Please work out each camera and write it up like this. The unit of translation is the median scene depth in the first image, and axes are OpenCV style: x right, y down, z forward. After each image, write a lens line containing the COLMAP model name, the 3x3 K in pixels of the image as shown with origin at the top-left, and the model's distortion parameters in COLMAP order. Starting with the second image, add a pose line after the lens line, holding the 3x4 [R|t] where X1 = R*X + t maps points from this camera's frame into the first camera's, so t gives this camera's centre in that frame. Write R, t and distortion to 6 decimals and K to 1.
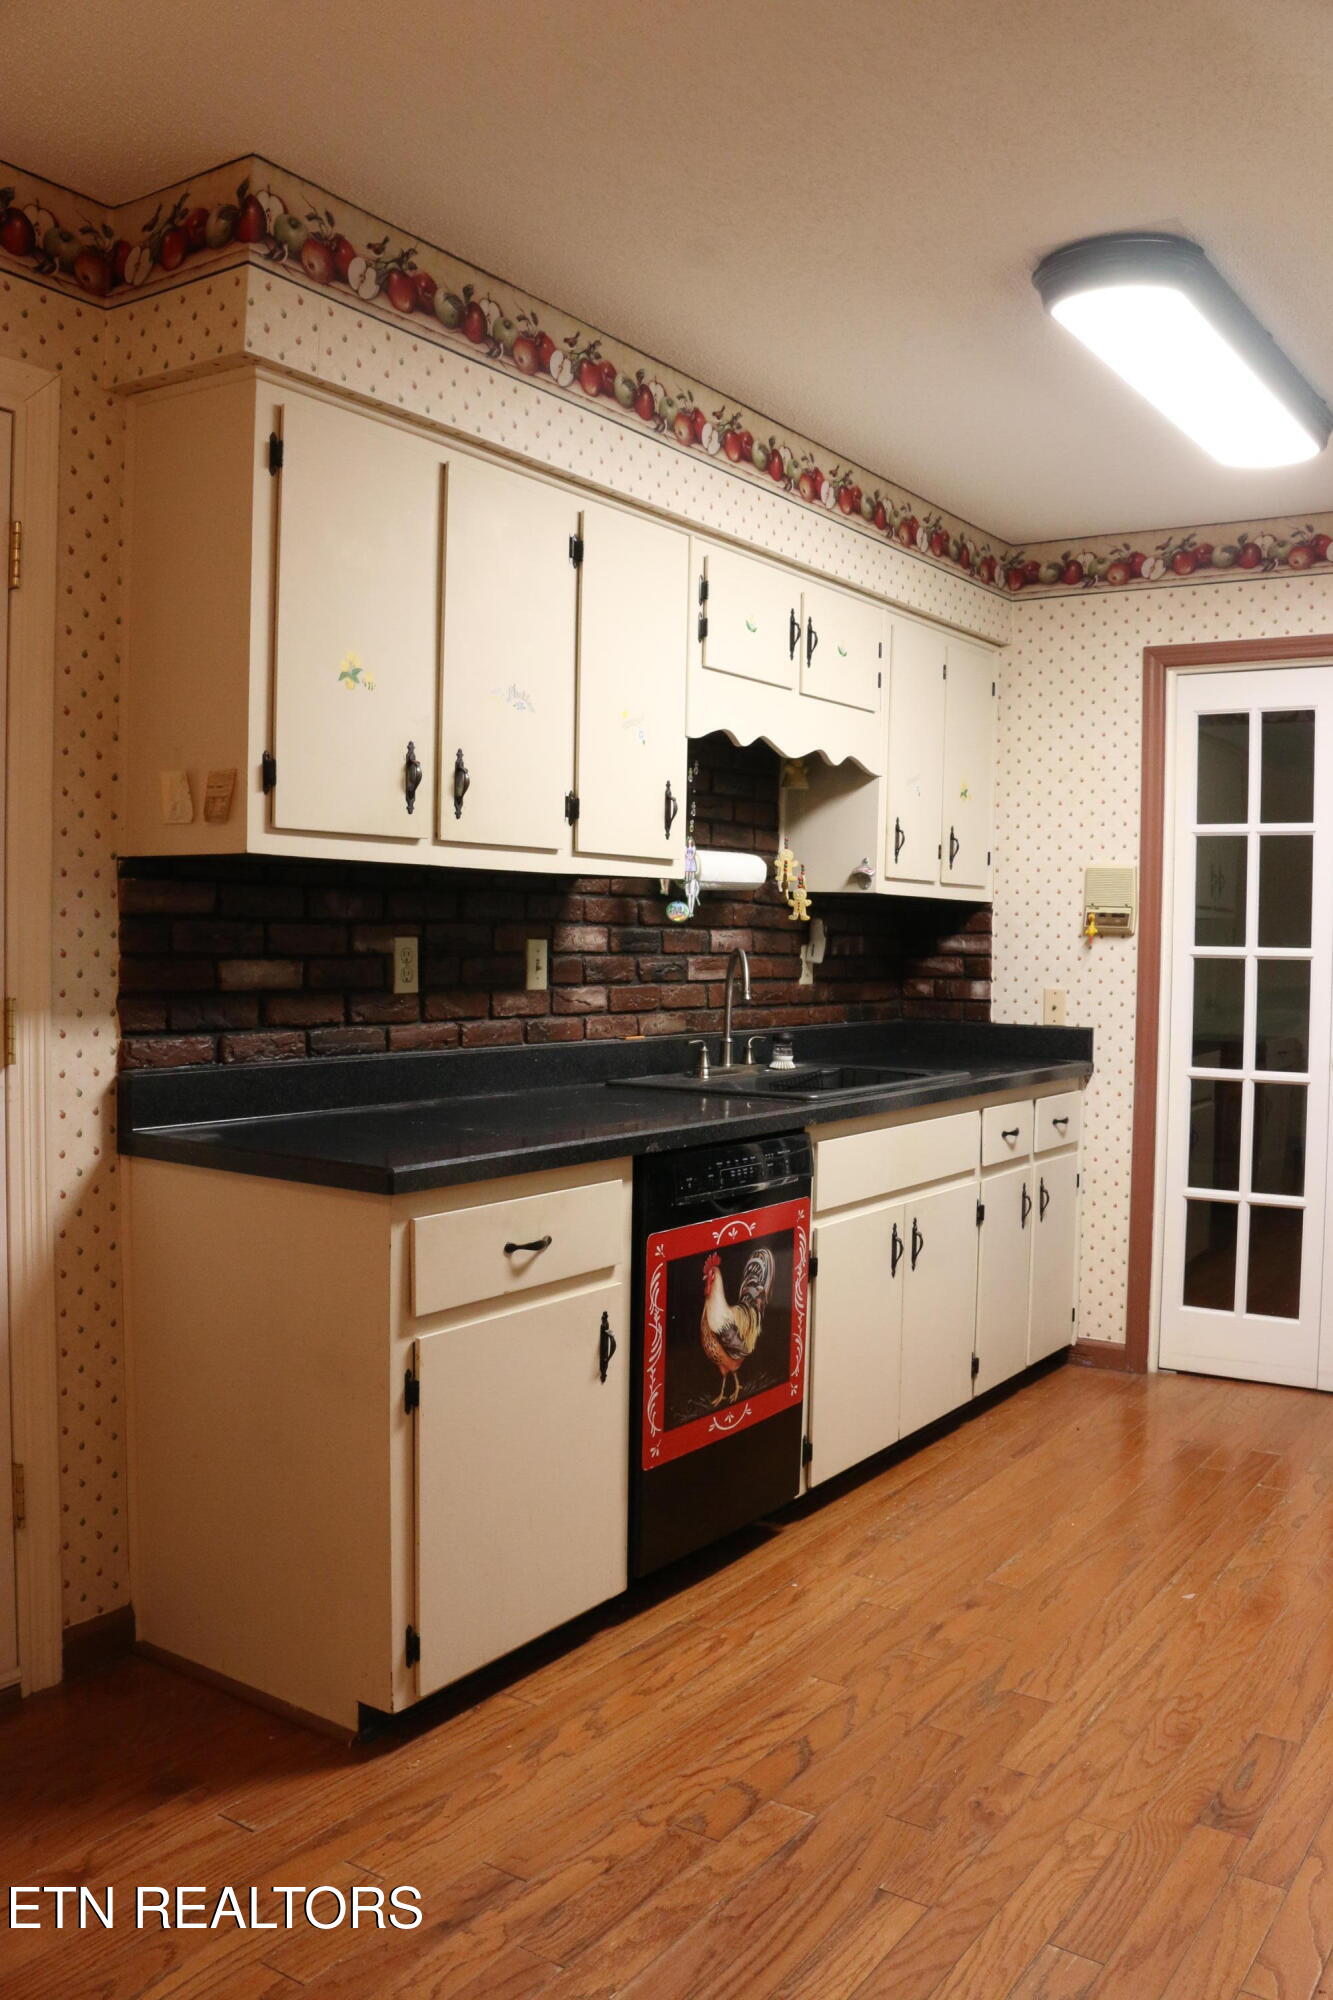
lens RADIAL K [[1646.0, 0, 688.7], [0, 1646.0, 993.0], [0, 0, 1]] dist [-0.160093, 0.134729]
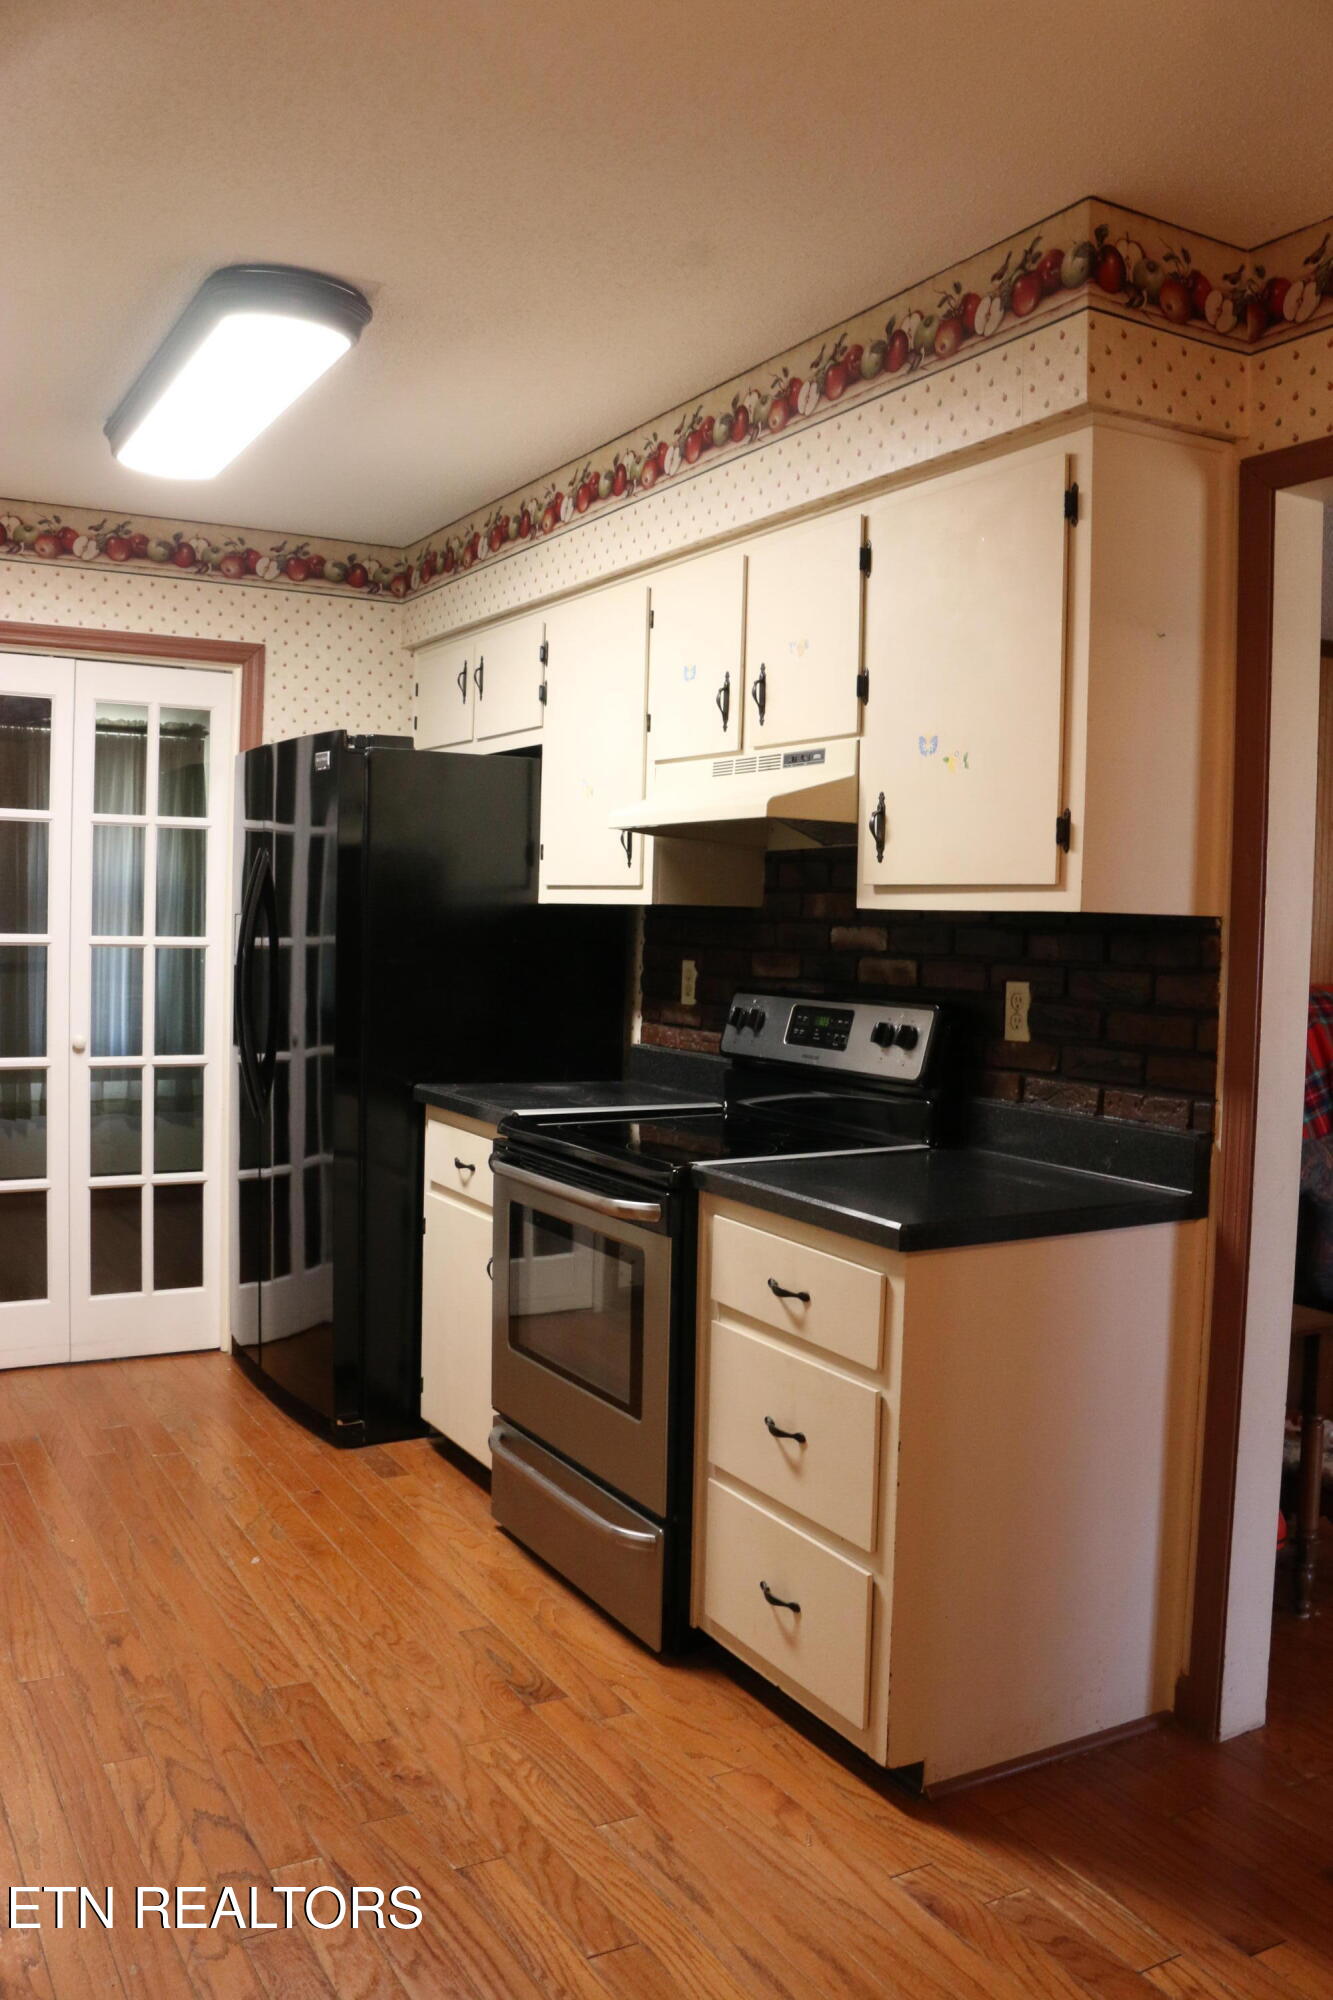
lens RADIAL K [[1646.0, 0, 688.7], [0, 1646.0, 993.0], [0, 0, 1]] dist [-0.160093, 0.134729]
pose [[0.443559, -0.043445, 0.895191, -0.370810], [0.012487, 0.999027, 0.042297, -0.030594], [-0.896158, -0.007583, 0.443670, 0.201756]]
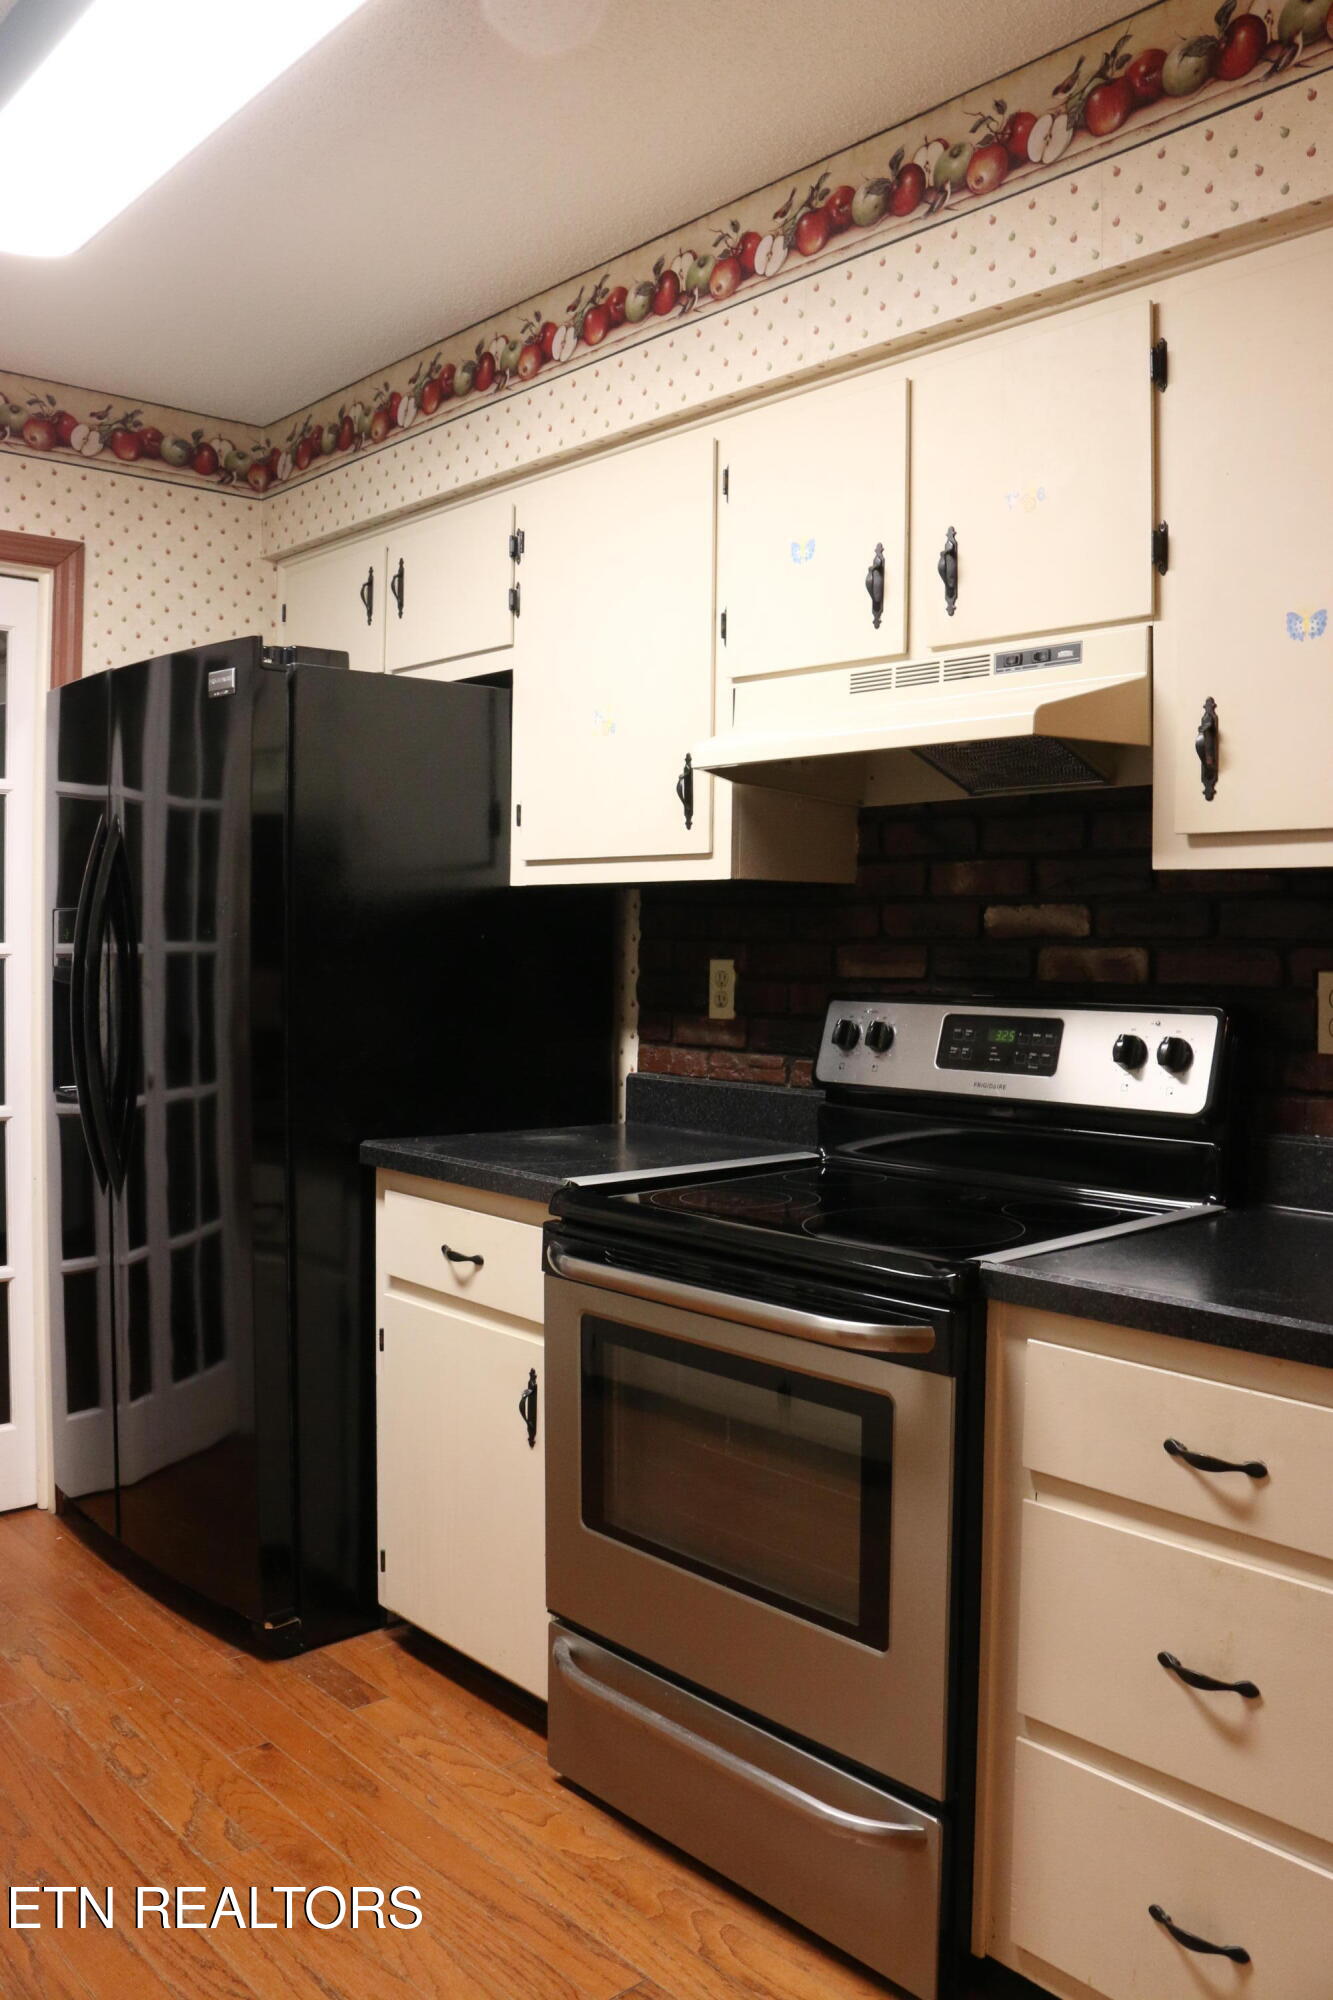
lens RADIAL K [[1646.0, 0, 688.7], [0, 1646.0, 993.0], [0, 0, 1]] dist [-0.160093, 0.134729]
pose [[0.252722, -0.044020, 0.966537, -0.200883], [0.028501, 0.998870, 0.038040, -0.021674], [-0.967119, 0.017934, 0.253691, 0.470357]]
